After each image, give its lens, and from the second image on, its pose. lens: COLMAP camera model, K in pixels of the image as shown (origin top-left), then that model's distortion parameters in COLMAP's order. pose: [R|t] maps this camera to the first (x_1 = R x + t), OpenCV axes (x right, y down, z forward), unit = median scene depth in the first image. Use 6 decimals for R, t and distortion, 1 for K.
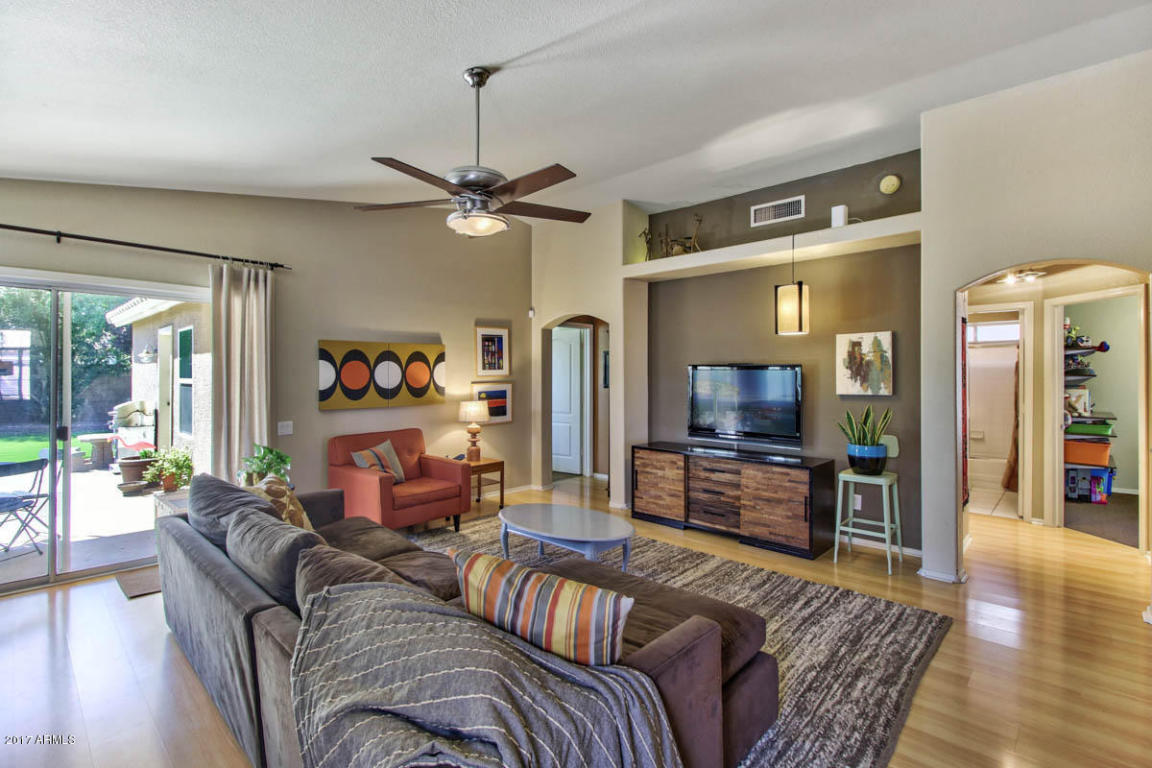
lens RADIAL K [[546.3, 0, 579.4], [0, 546.3, 378.3], [0, 0, 1]] dist [0.002633, -0.013611]
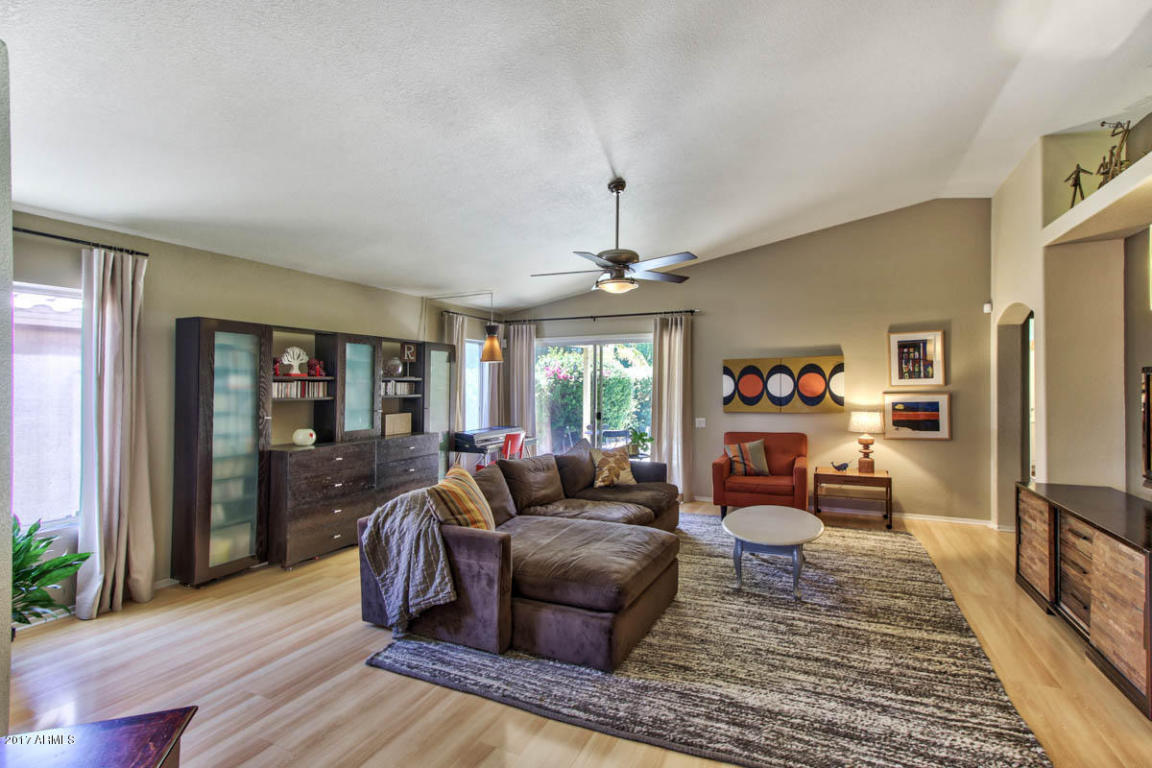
lens RADIAL K [[546.3, 0, 579.4], [0, 546.3, 378.3], [0, 0, 1]] dist [0.002633, -0.013611]
pose [[0.303730, -0.015805, -0.952627, 0.677741], [0.000608, 0.999865, -0.016395, -0.002433], [0.952758, 0.004401, 0.303699, 0.252786]]
